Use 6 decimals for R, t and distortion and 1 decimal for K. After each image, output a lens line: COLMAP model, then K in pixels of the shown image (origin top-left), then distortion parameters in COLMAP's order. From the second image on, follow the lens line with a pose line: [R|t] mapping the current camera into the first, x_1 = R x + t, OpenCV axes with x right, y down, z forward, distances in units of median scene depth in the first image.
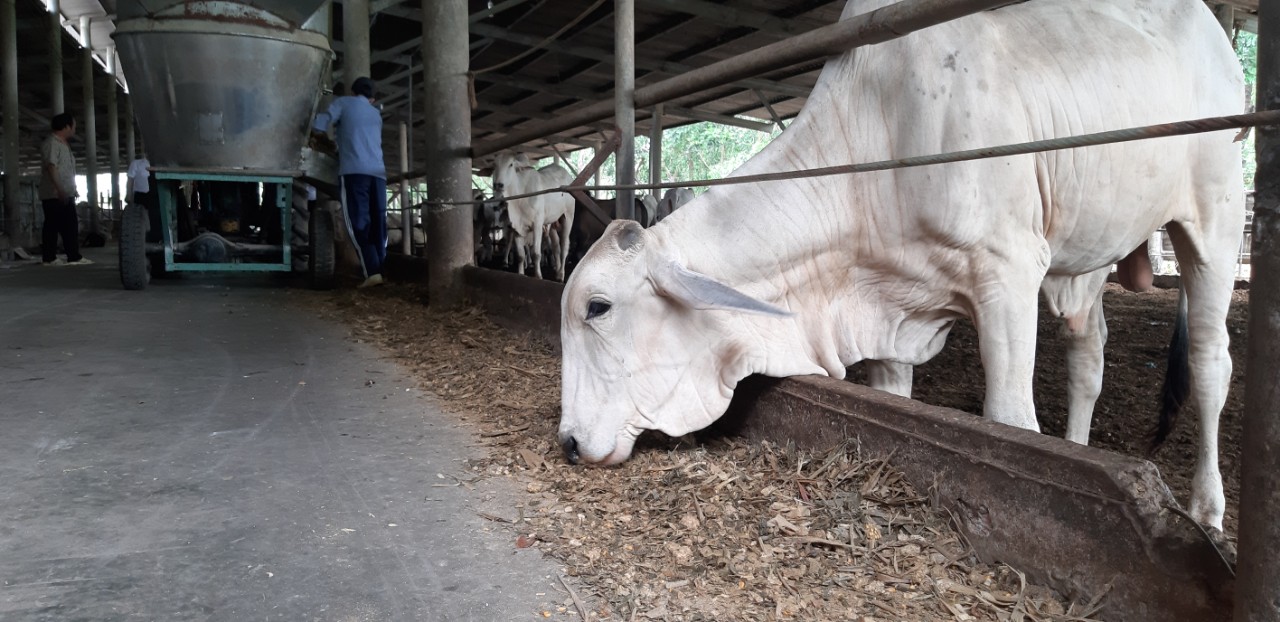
lens RADIAL K [[1040.4, 0, 635.0], [0, 1040.4, 306.0], [0, 0, 1]] dist [0.083408, -0.066462]
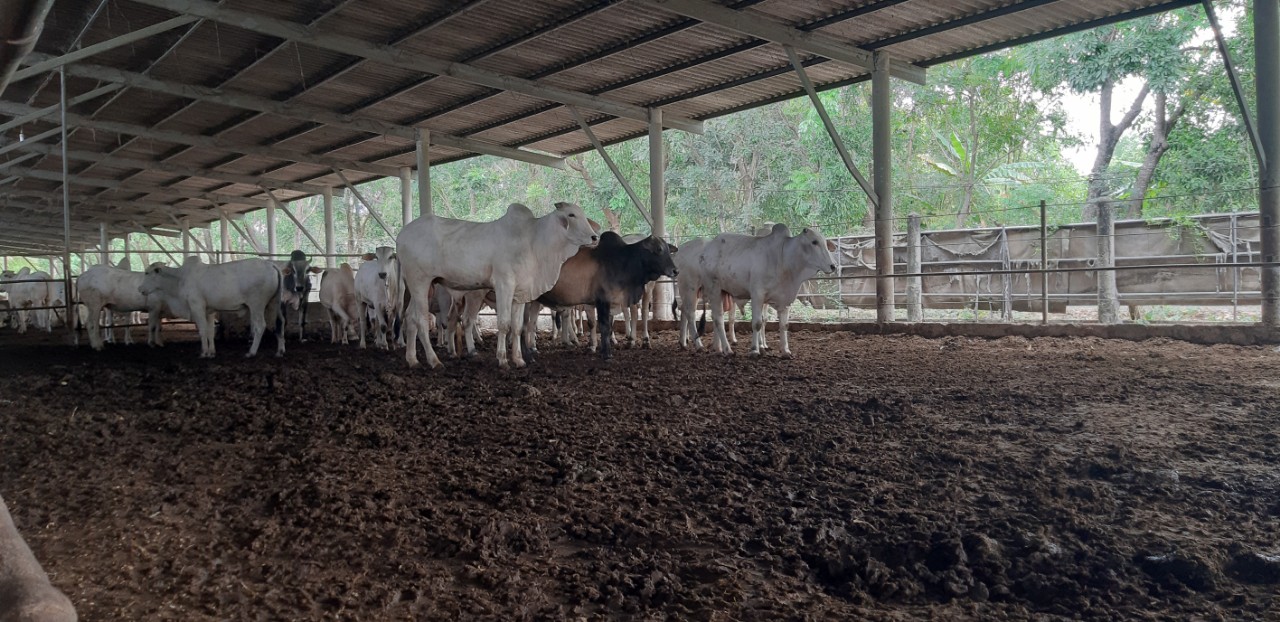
lens RADIAL K [[1040.4, 0, 632.1], [0, 1040.4, 308.2], [0, 0, 1]] dist [0.083408, -0.066462]
pose [[0.961415, -0.043707, 0.271607, -0.080948], [0.058395, 0.997223, -0.046228, -0.030836], [-0.268832, 0.060305, 0.961297, 0.390426]]
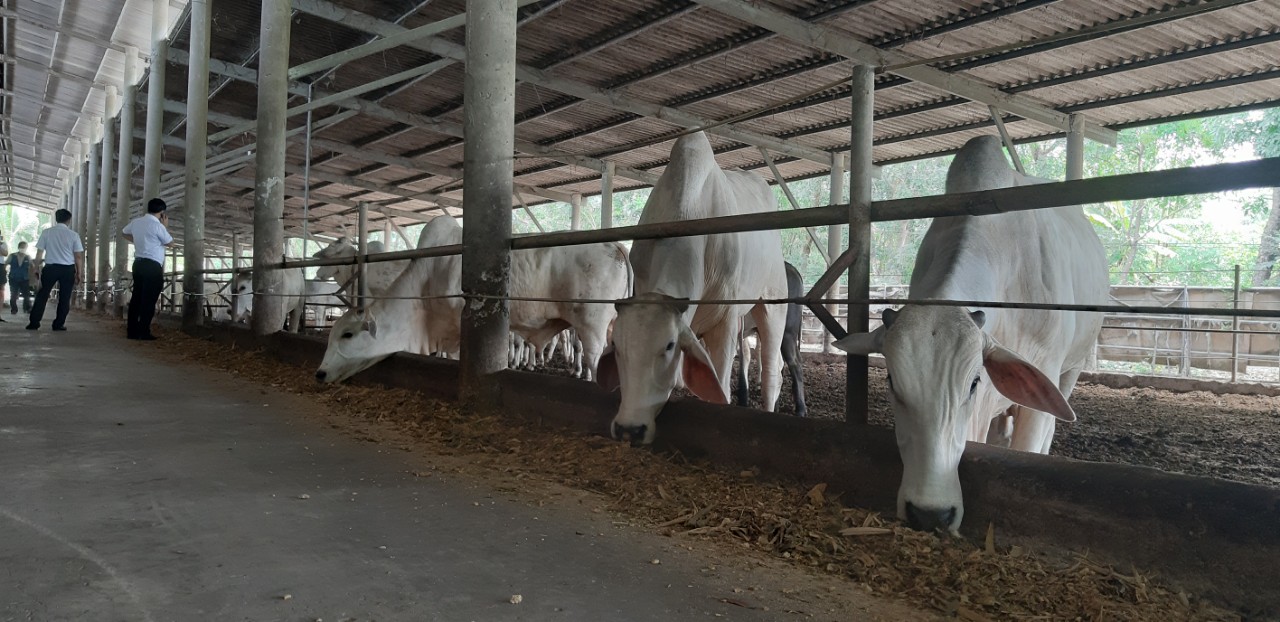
lens RADIAL K [[1040.4, 0, 638.3], [0, 1040.4, 317.6], [0, 0, 1]] dist [0.083408, -0.066462]
pose [[0.982765, 0.021769, 0.183576, -0.188470], [-0.010085, 0.997877, -0.064342, -0.029610], [-0.184587, 0.061382, 0.980898, 0.327770]]
